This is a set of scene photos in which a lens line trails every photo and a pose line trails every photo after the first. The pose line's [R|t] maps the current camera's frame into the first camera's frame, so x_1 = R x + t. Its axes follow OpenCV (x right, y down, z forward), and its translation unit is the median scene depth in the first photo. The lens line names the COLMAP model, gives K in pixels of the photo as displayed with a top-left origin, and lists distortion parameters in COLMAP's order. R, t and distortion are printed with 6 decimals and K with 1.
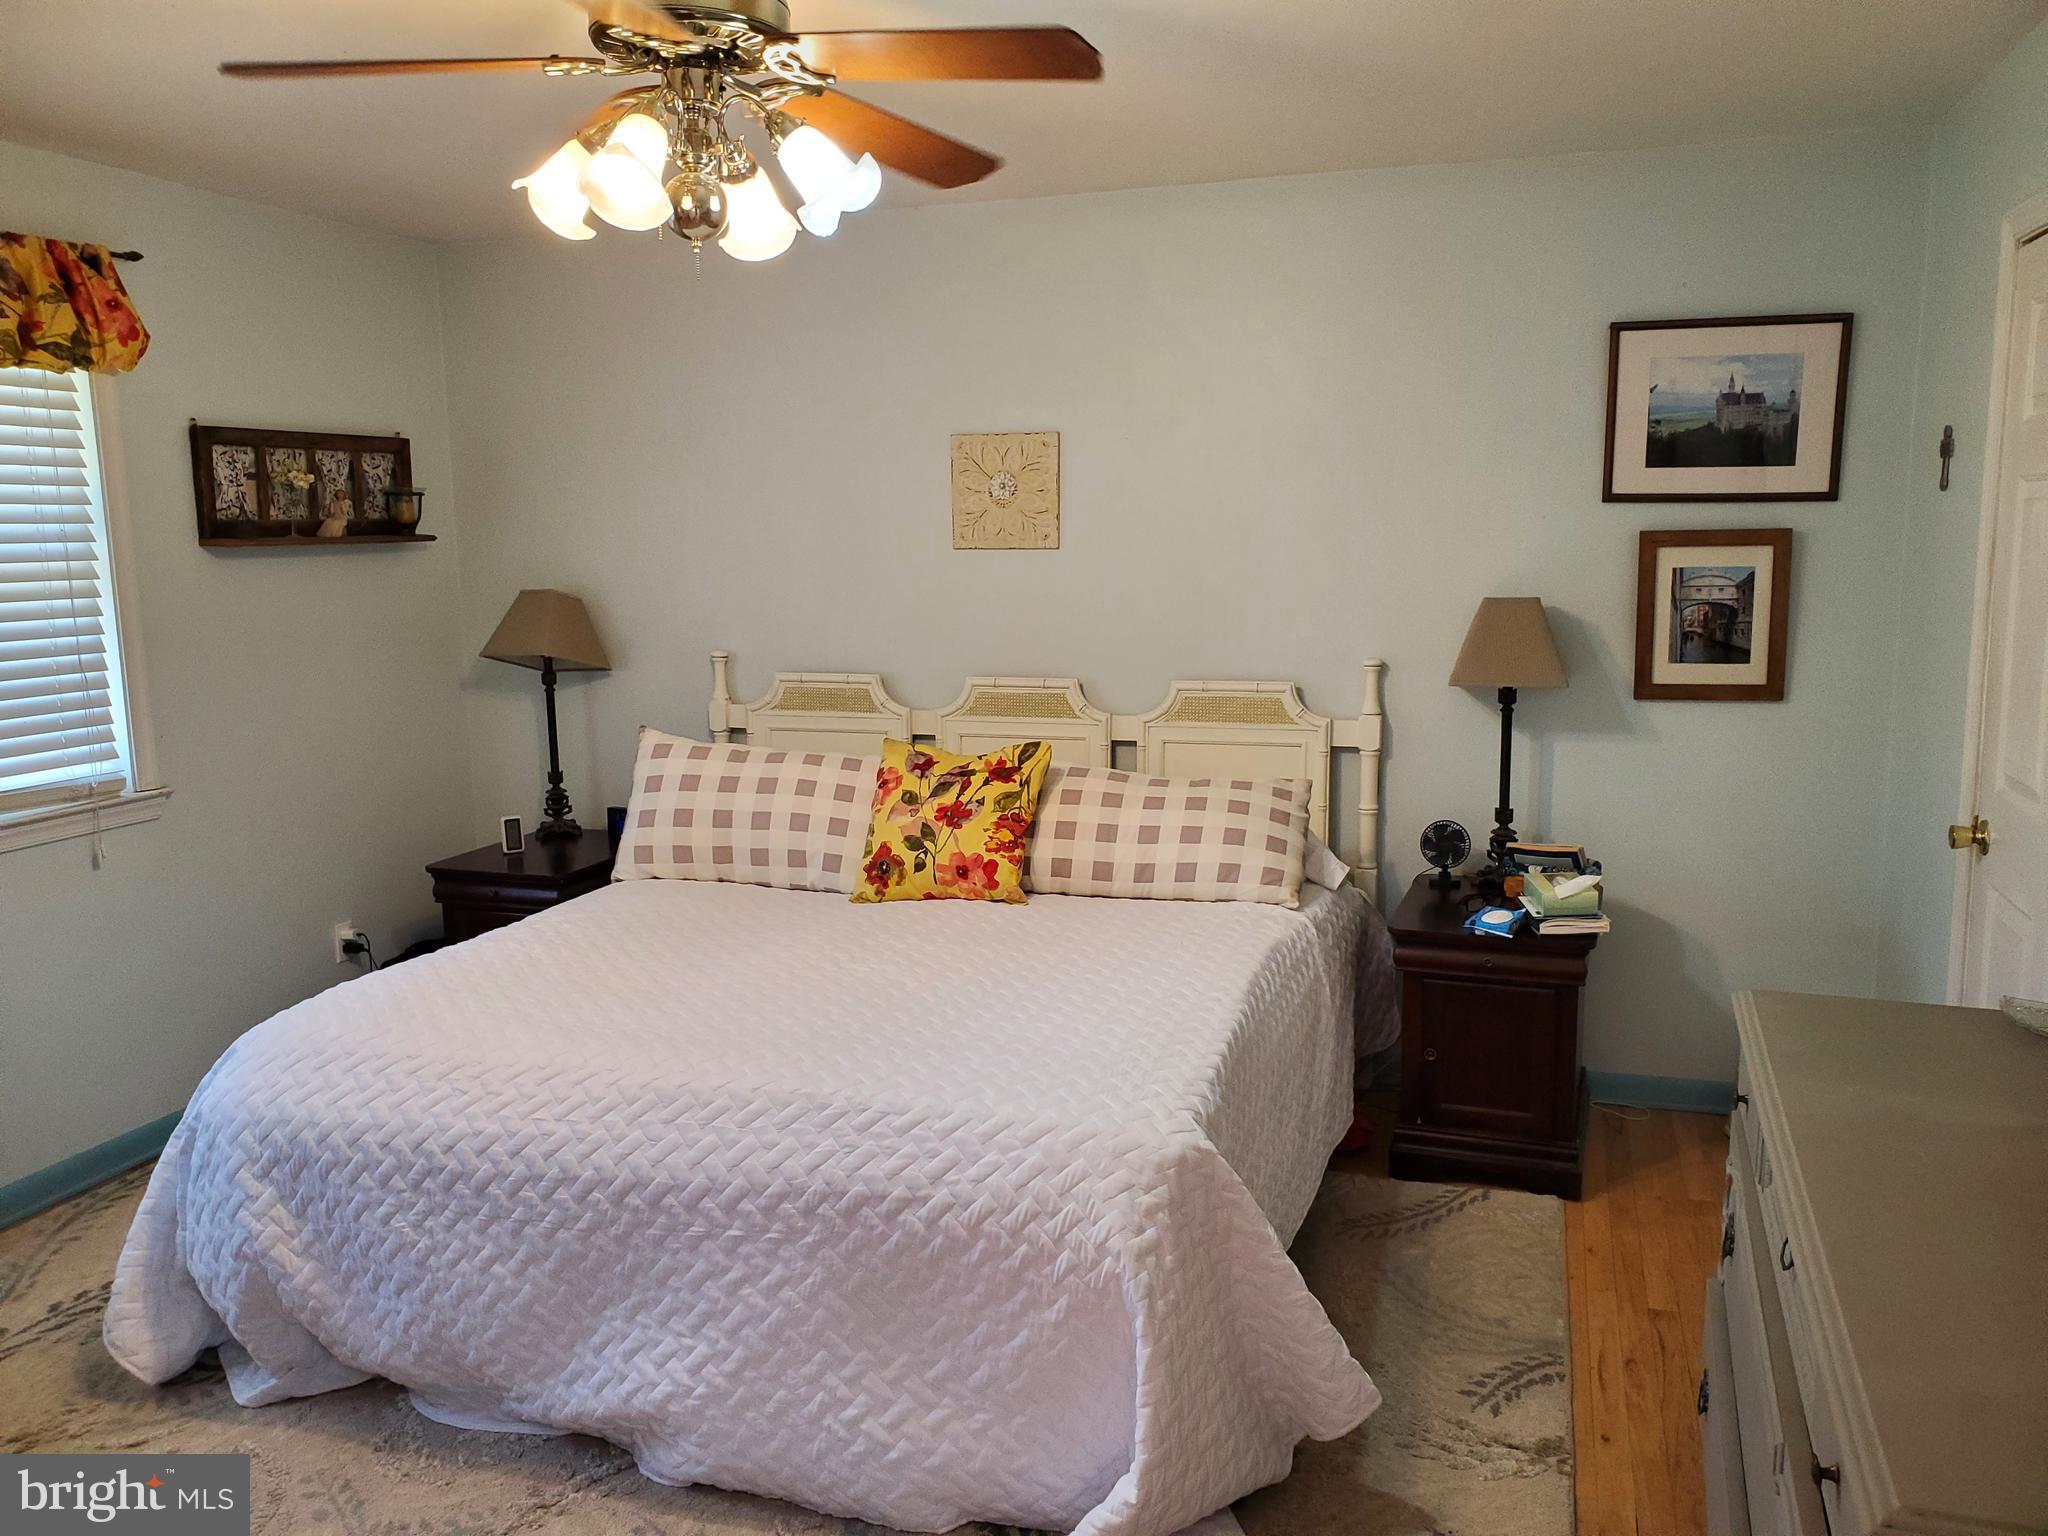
lens RADIAL K [[1595.3, 0, 1024.0], [0, 1595.3, 768.0], [0, 0, 1]] dist [0.006021, -0.008165]
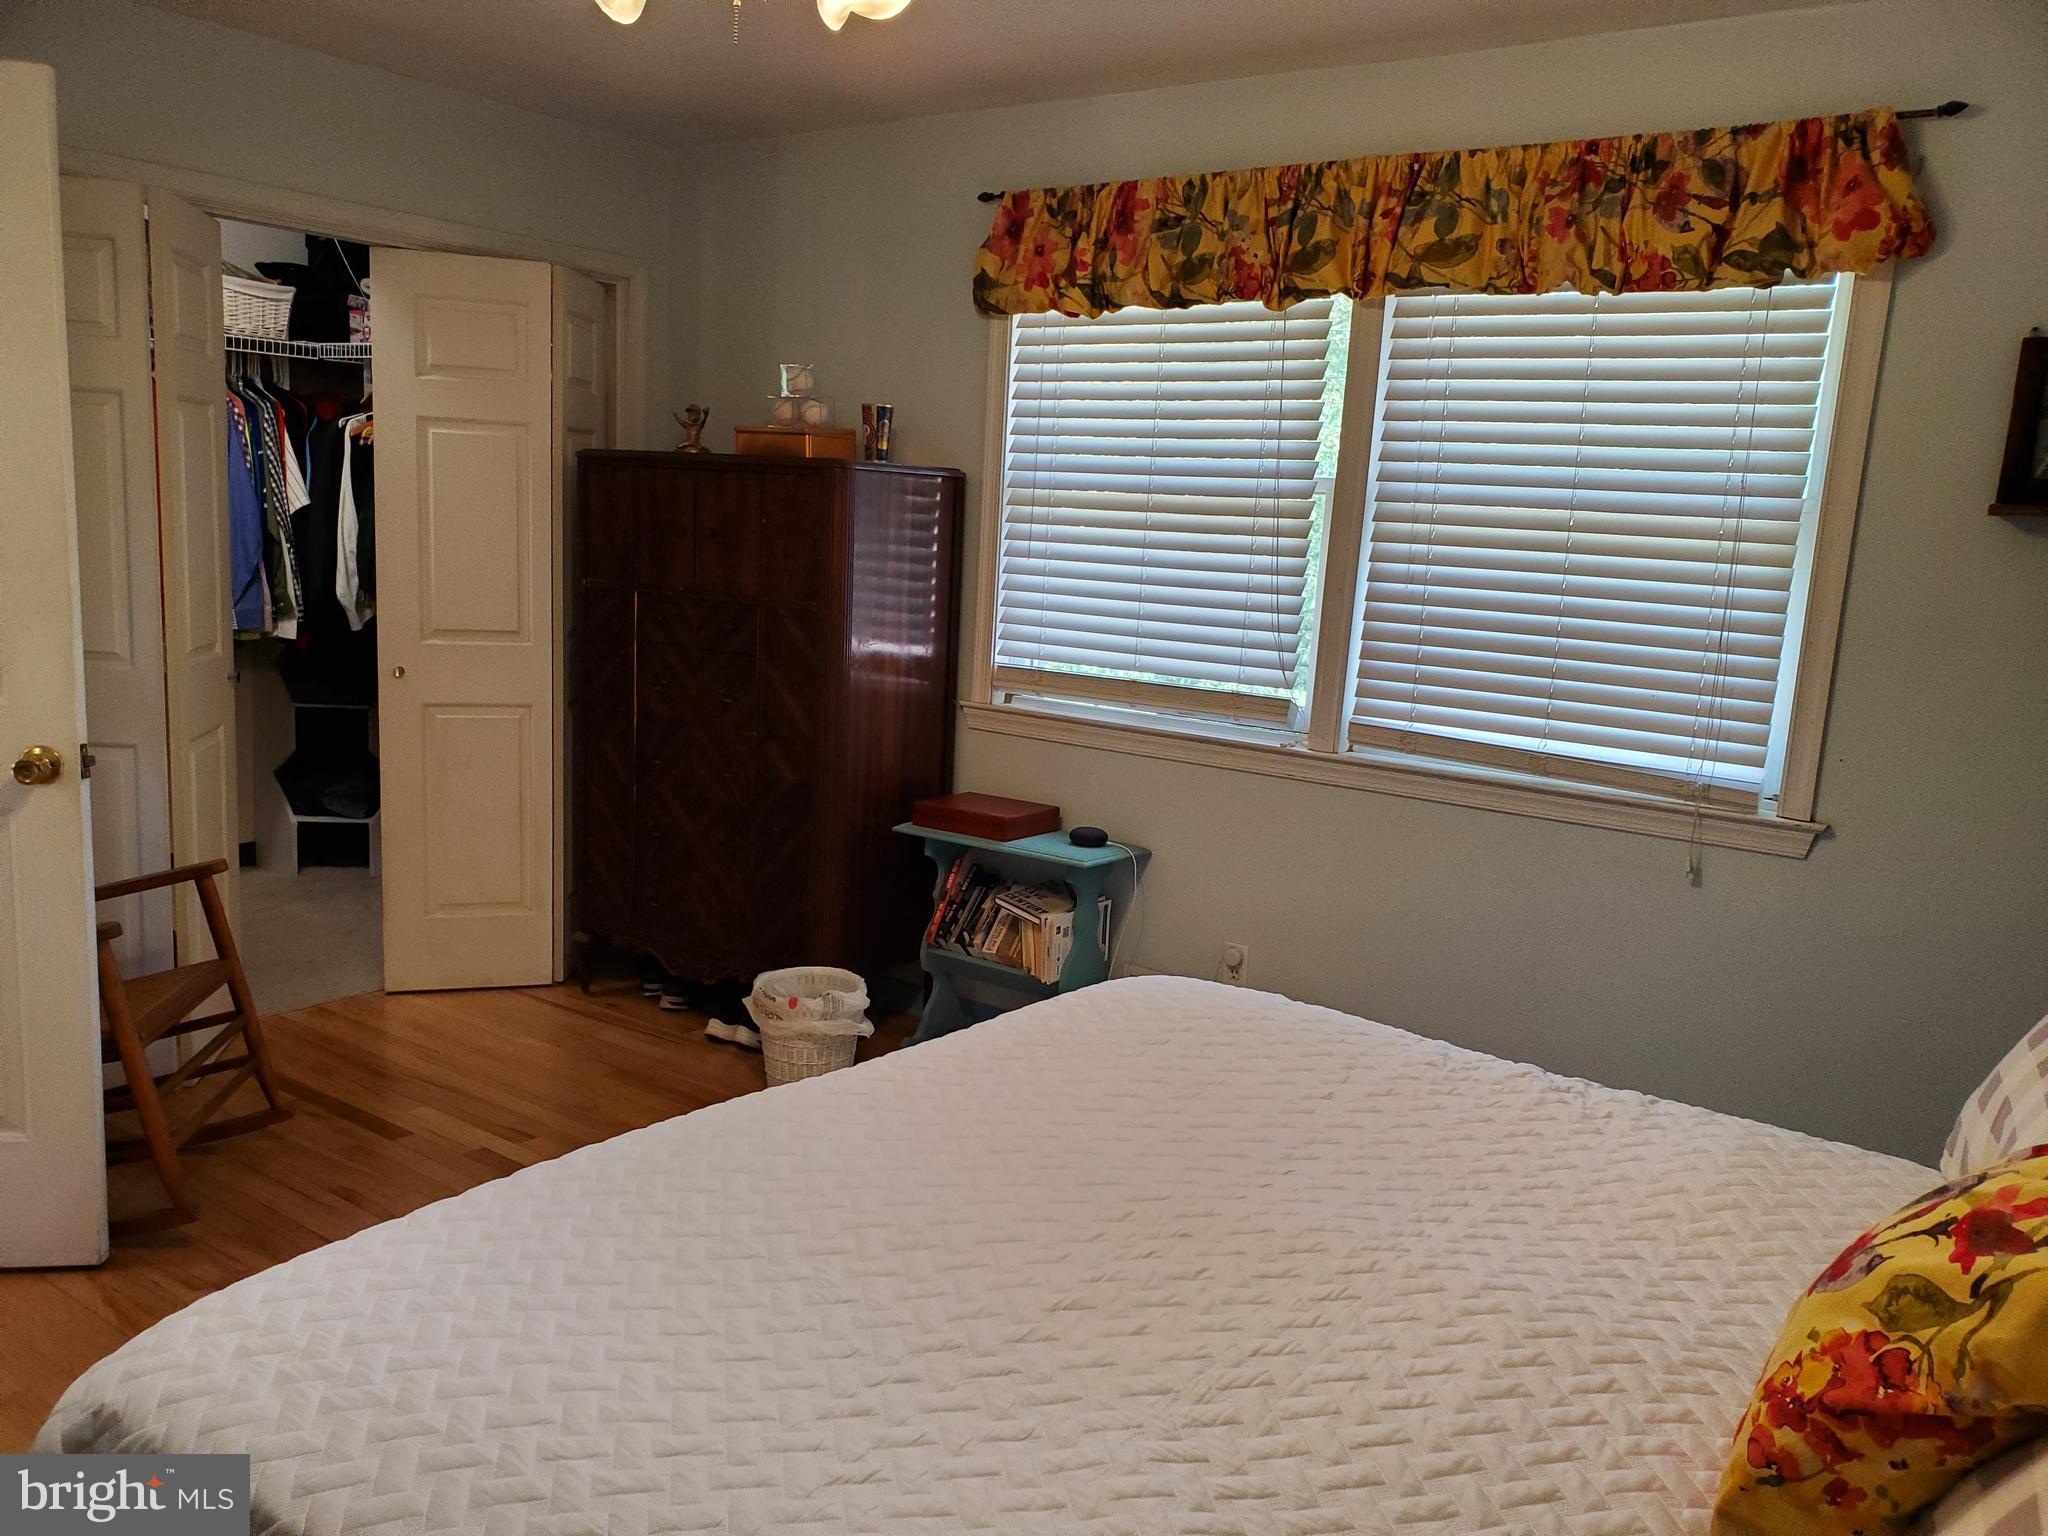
lens RADIAL K [[1595.3, 0, 1024.0], [0, 1595.3, 768.0], [0, 0, 1]] dist [0.006021, -0.008165]
pose [[-0.272907, 0.158480, -0.948897, 0.306011], [-0.195877, 0.956524, 0.216089, -0.109647], [0.941888, 0.244840, -0.229999, 0.856091]]
